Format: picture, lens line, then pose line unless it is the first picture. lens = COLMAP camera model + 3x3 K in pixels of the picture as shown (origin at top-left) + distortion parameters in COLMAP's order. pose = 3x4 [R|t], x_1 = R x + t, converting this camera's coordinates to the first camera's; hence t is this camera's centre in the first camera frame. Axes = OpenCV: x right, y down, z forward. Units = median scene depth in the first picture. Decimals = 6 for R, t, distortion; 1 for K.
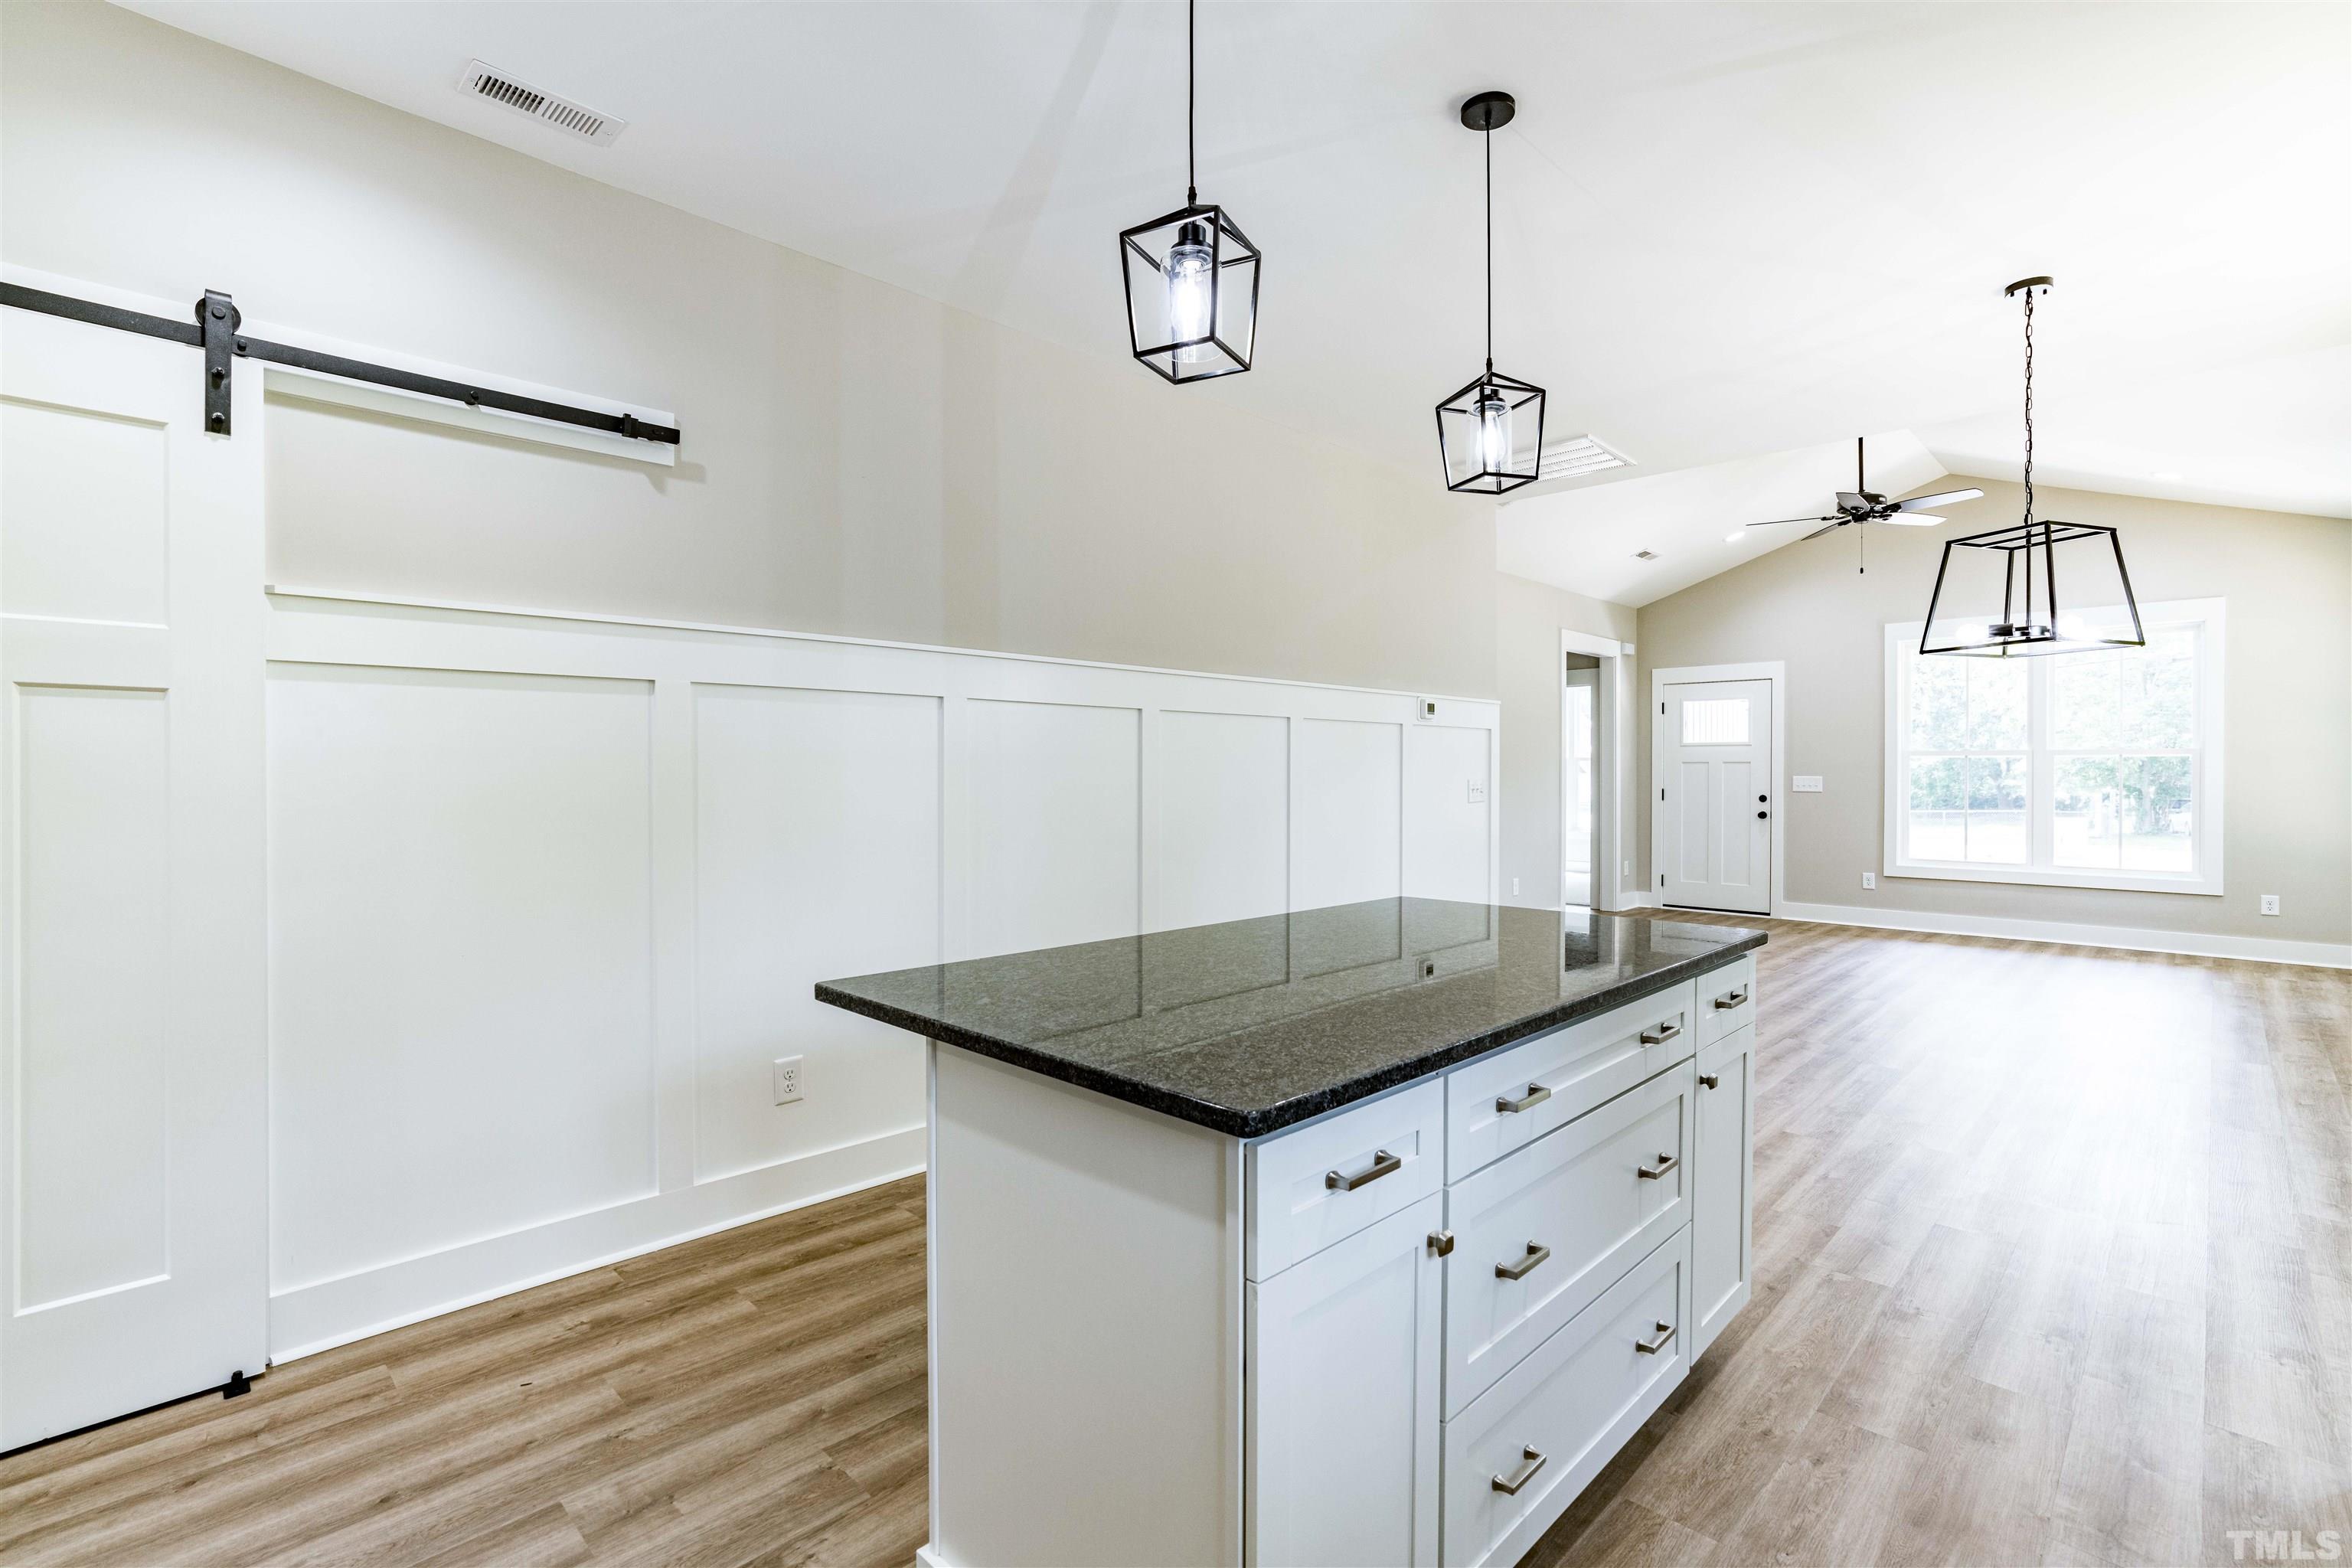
lens RADIAL K [[1074.8, 0, 1179.8], [0, 1074.8, 777.4], [0, 0, 1]] dist [-0.045176, 0.023277]
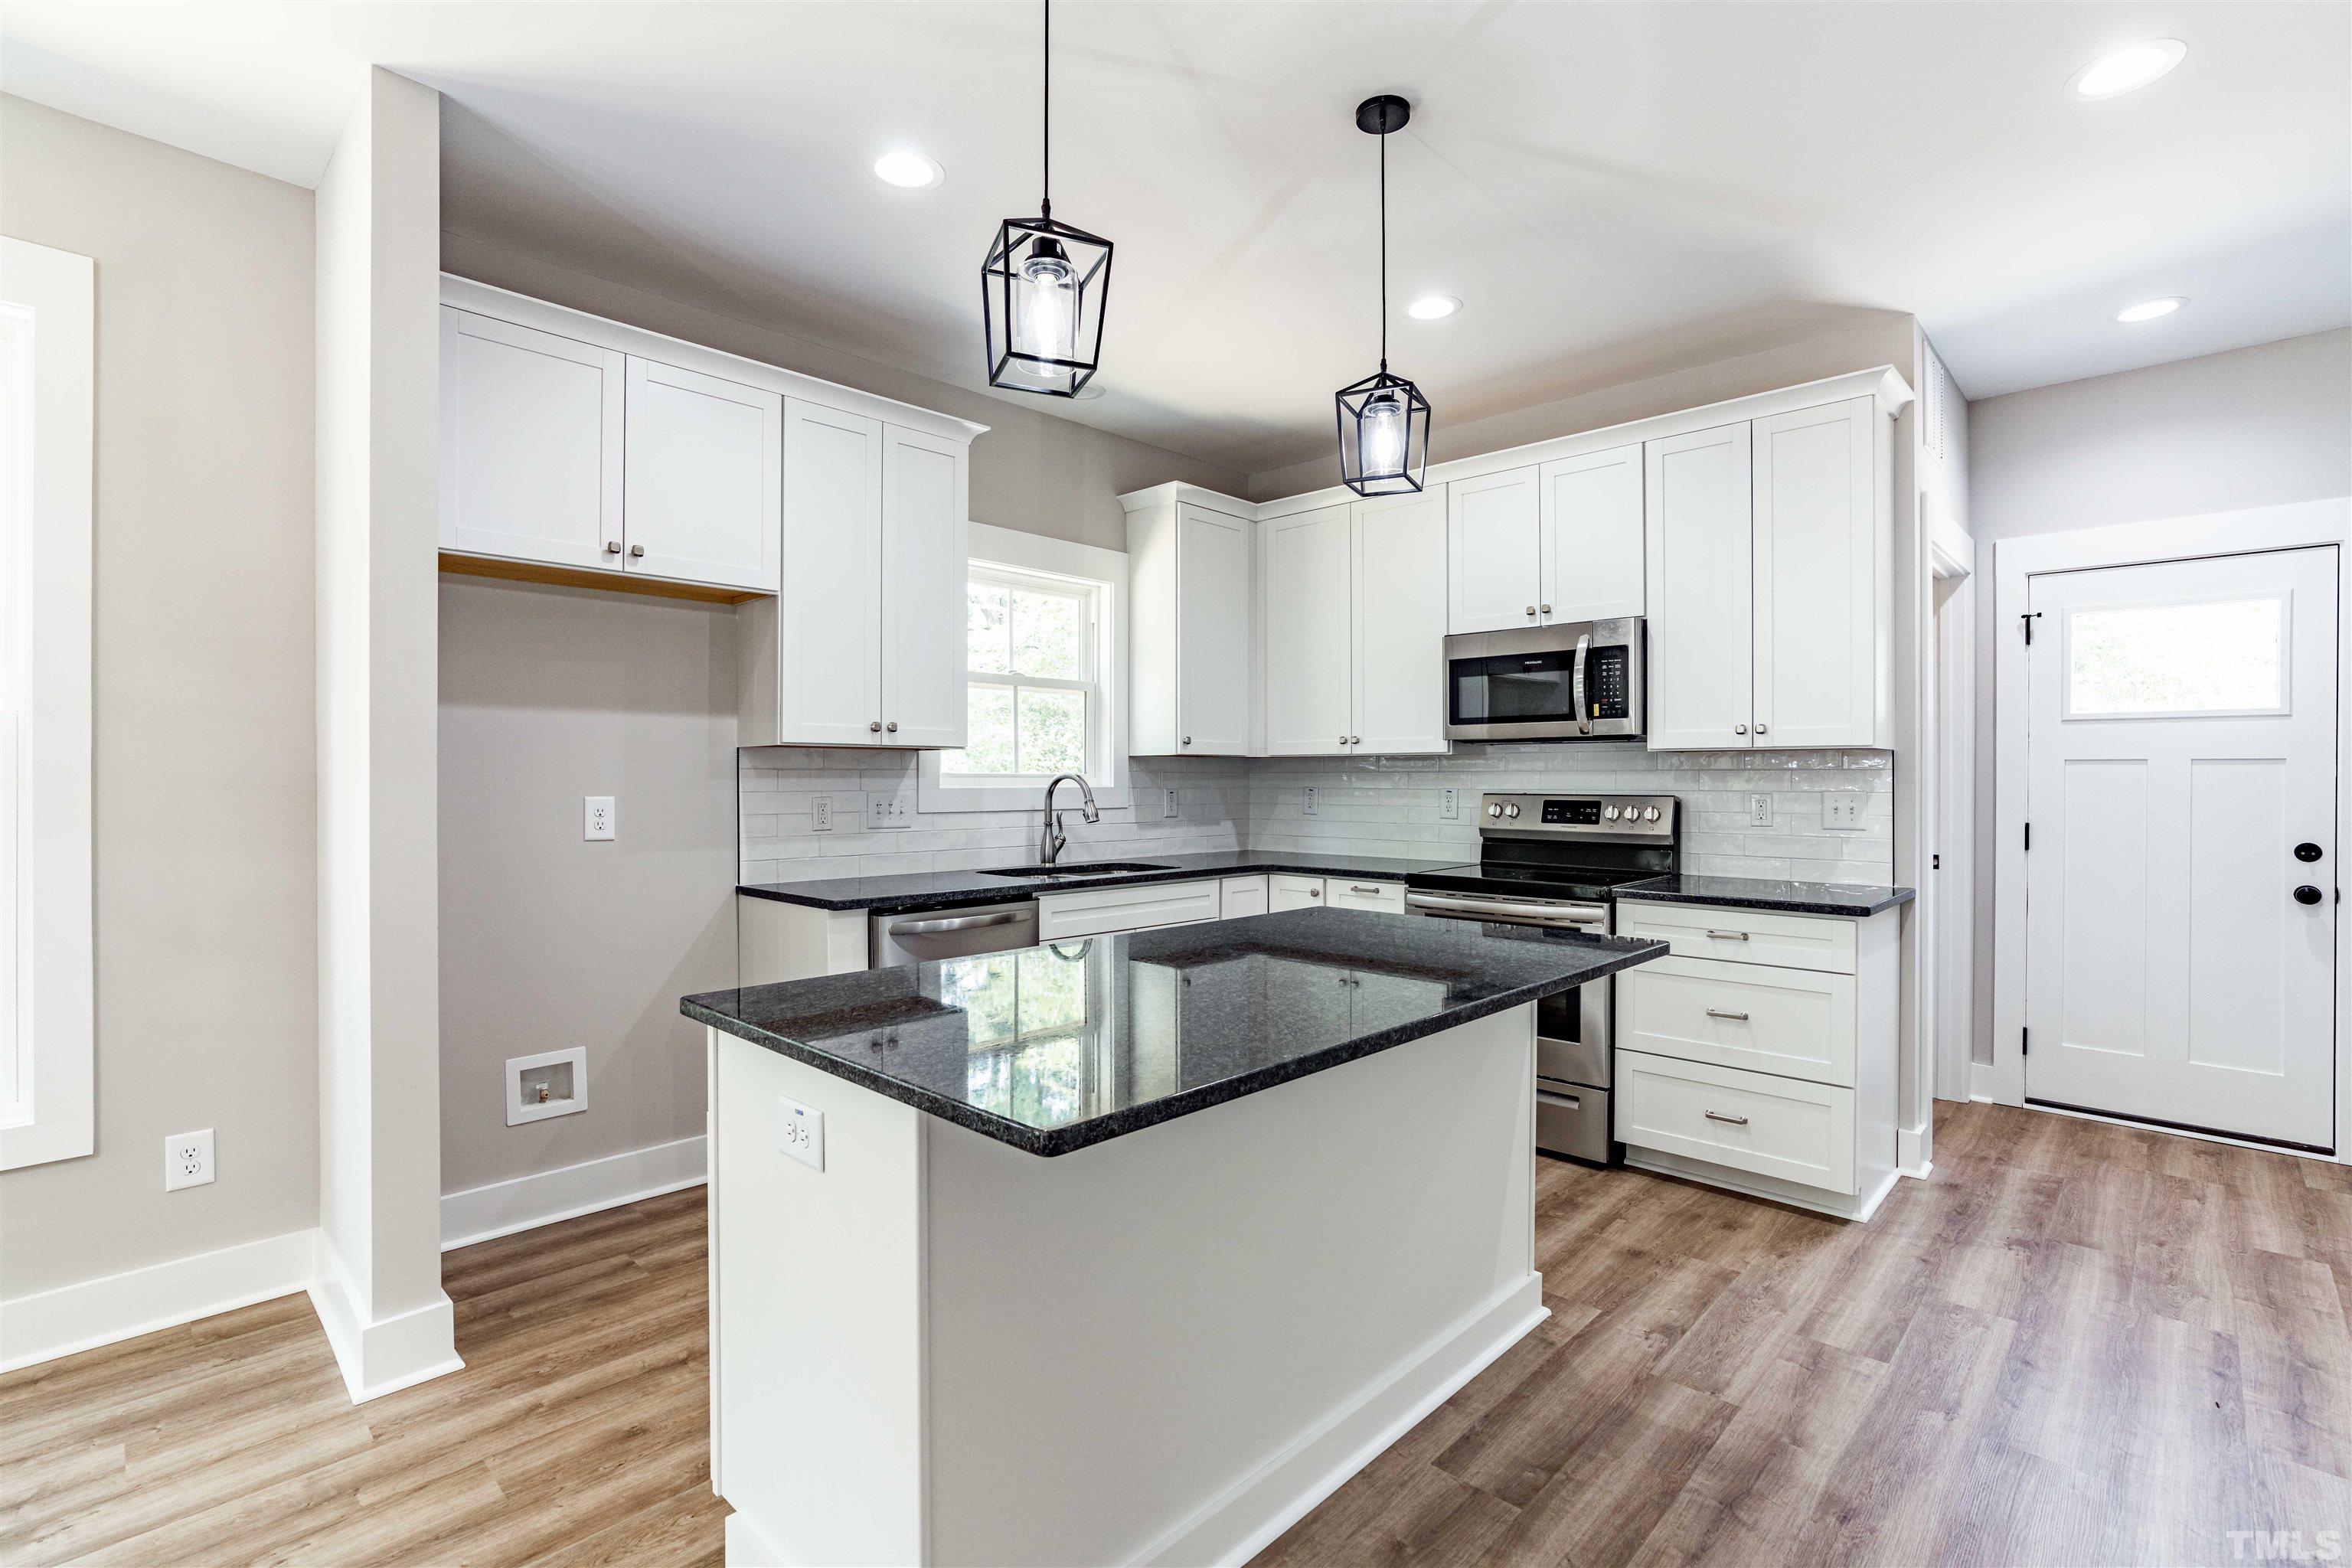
lens RADIAL K [[1074.8, 0, 1179.8], [0, 1074.8, 777.4], [0, 0, 1]] dist [-0.045176, 0.023277]
pose [[-0.999948, -0.003331, -0.009602, 0.067113], [-0.003407, 0.999963, 0.007838, -0.004667], [0.009576, 0.007870, -0.999923, 0.555727]]
